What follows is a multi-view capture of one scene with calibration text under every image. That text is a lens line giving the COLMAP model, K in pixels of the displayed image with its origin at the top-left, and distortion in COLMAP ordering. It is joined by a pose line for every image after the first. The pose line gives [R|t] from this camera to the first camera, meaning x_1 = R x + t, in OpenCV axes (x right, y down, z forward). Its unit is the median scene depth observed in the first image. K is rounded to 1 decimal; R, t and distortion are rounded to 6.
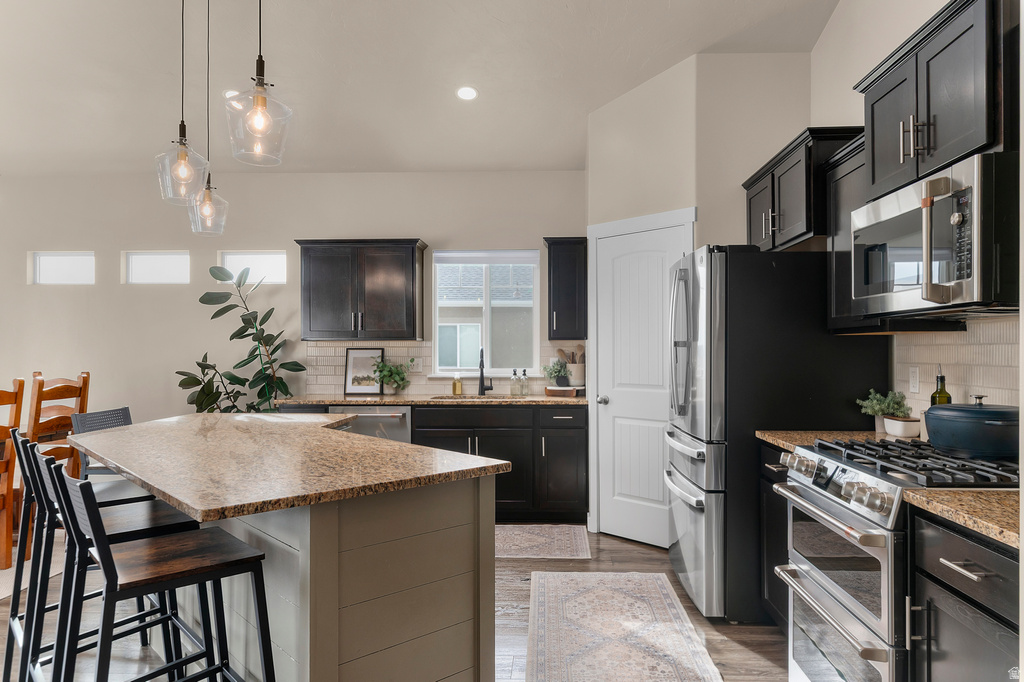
lens RADIAL K [[663.0, 0, 539.8], [0, 663.0, 348.4], [0, 0, 1]] dist [0.006575, 0.002177]
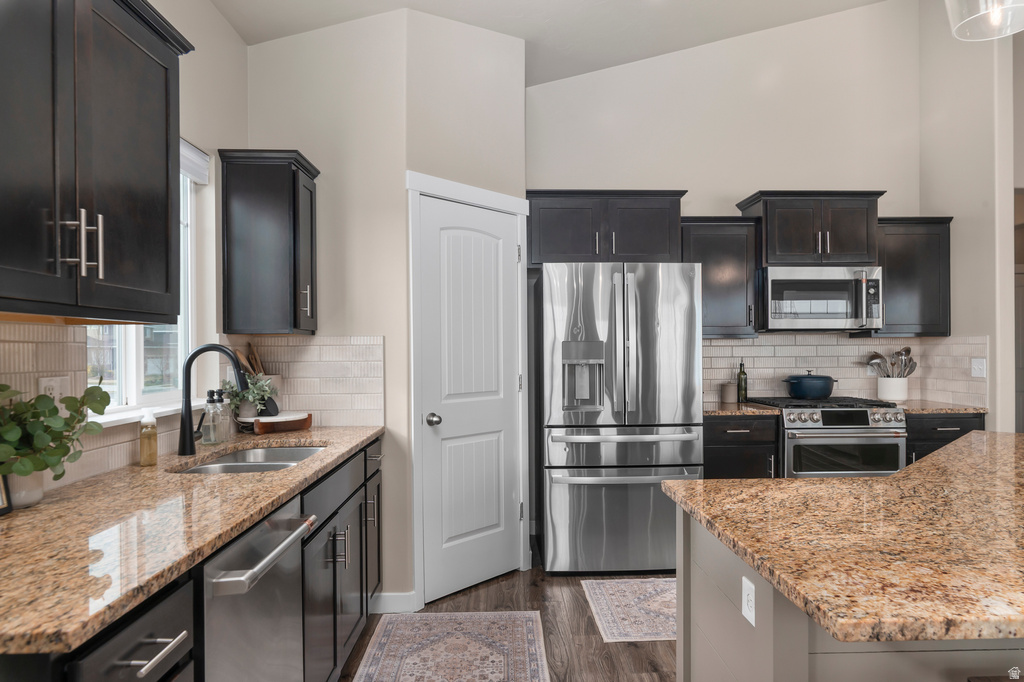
lens RADIAL K [[663.0, 0, 539.8], [0, 663.0, 348.4], [0, 0, 1]] dist [0.006575, 0.002177]
pose [[-0.091784, 0.006235, 0.995759, -0.546017], [0.002033, 0.999979, -0.006074, 0.004174], [-0.995777, 0.001467, -0.091795, 0.813114]]
